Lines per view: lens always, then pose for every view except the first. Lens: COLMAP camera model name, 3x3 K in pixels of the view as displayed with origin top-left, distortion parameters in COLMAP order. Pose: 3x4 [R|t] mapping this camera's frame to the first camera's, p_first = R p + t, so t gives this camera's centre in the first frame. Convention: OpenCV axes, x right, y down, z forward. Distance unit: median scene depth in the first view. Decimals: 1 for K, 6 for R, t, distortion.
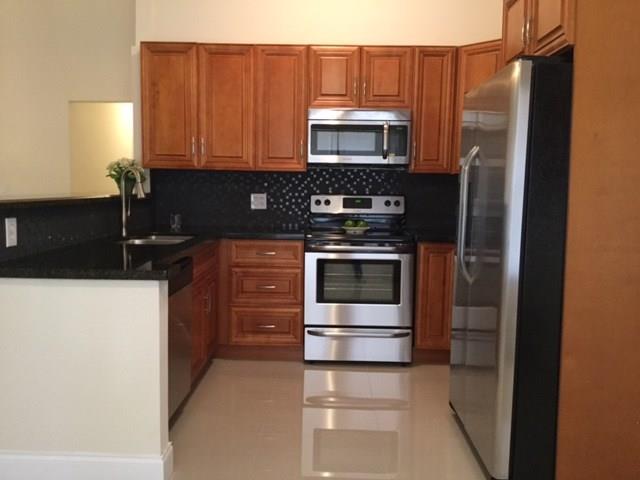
lens RADIAL K [[581.5, 0, 319.8], [0, 581.5, 237.9], [0, 0, 1]] dist [0.120220, -0.247809]
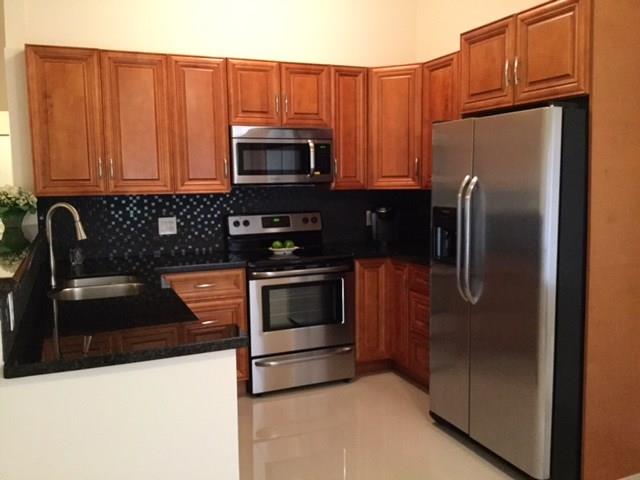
lens RADIAL K [[581.5, 0, 319.8], [0, 581.5, 237.9], [0, 0, 1]] dist [0.120220, -0.247809]
pose [[0.915158, -0.072207, 0.396574, -0.269687], [0.066120, 0.997390, 0.029019, -0.059523], [-0.397635, -0.000336, 0.917544, 0.082162]]
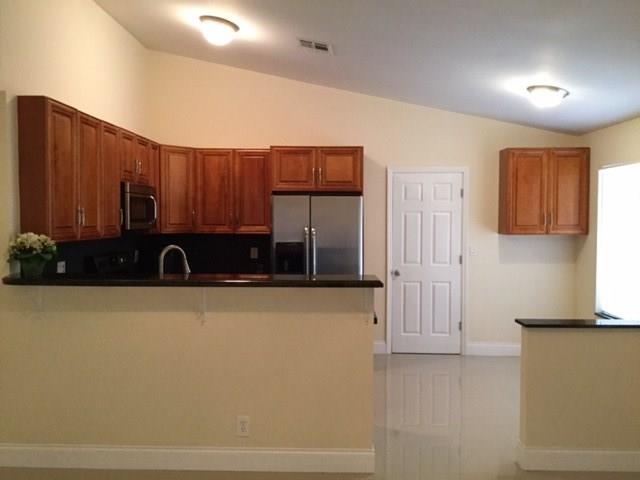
lens RADIAL K [[581.5, 0, 319.8], [0, 581.5, 237.9], [0, 0, 1]] dist [0.120220, -0.247809]
pose [[-0.002032, -0.050757, 0.998709, -1.148420], [0.088063, 0.994822, 0.050739, -0.136964], [-0.996113, 0.088053, 0.002448, 0.620288]]
